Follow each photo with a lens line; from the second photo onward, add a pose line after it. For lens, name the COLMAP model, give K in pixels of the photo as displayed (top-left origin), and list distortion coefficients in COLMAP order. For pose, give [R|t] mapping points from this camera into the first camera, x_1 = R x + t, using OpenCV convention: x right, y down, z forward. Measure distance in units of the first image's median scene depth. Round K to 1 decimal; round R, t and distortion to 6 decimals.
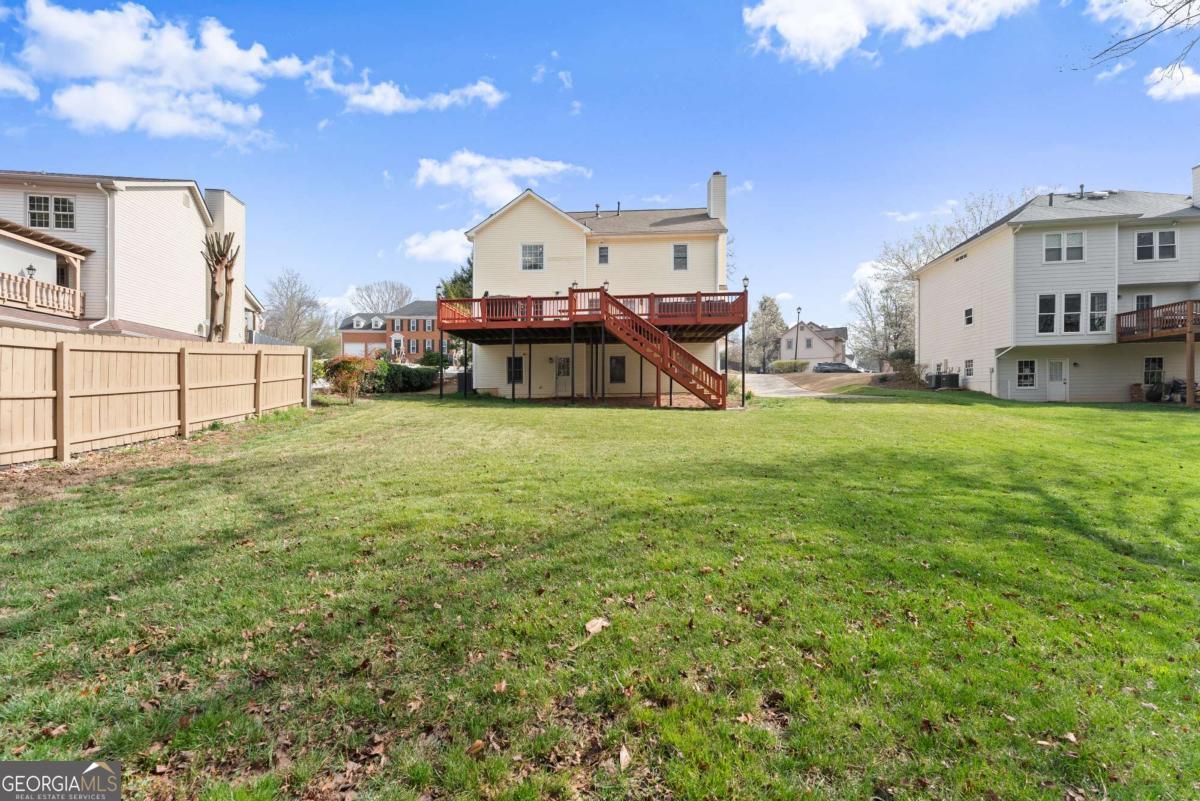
lens RADIAL K [[491.7, 0, 602.6], [0, 491.7, 395.3], [0, 0, 1]] dist [0.008360, 0.000372]
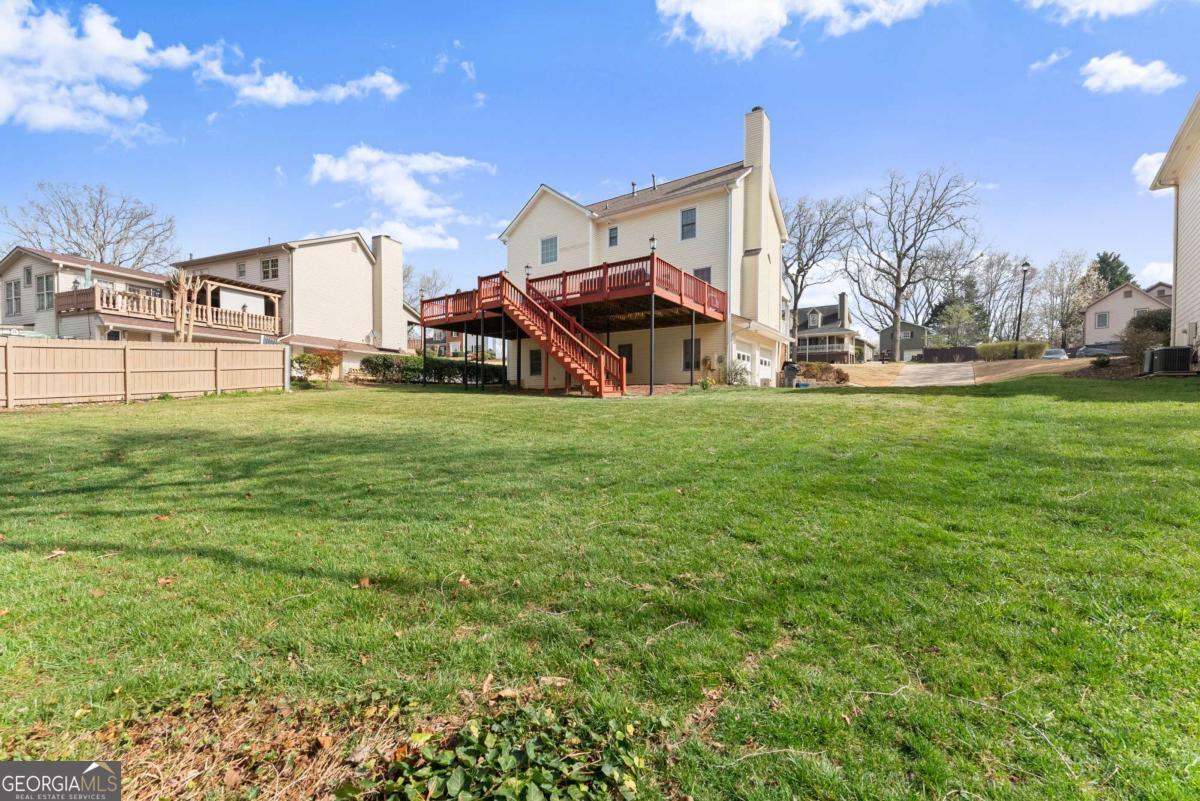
lens RADIAL K [[491.7, 0, 598.4], [0, 491.7, 409.0], [0, 0, 1]] dist [0.008360, 0.000372]
pose [[0.838775, 0.022799, -0.544001, 0.627351], [-0.010396, 0.999611, 0.025865, 0.024494], [0.544379, -0.016040, 0.838686, 0.244032]]
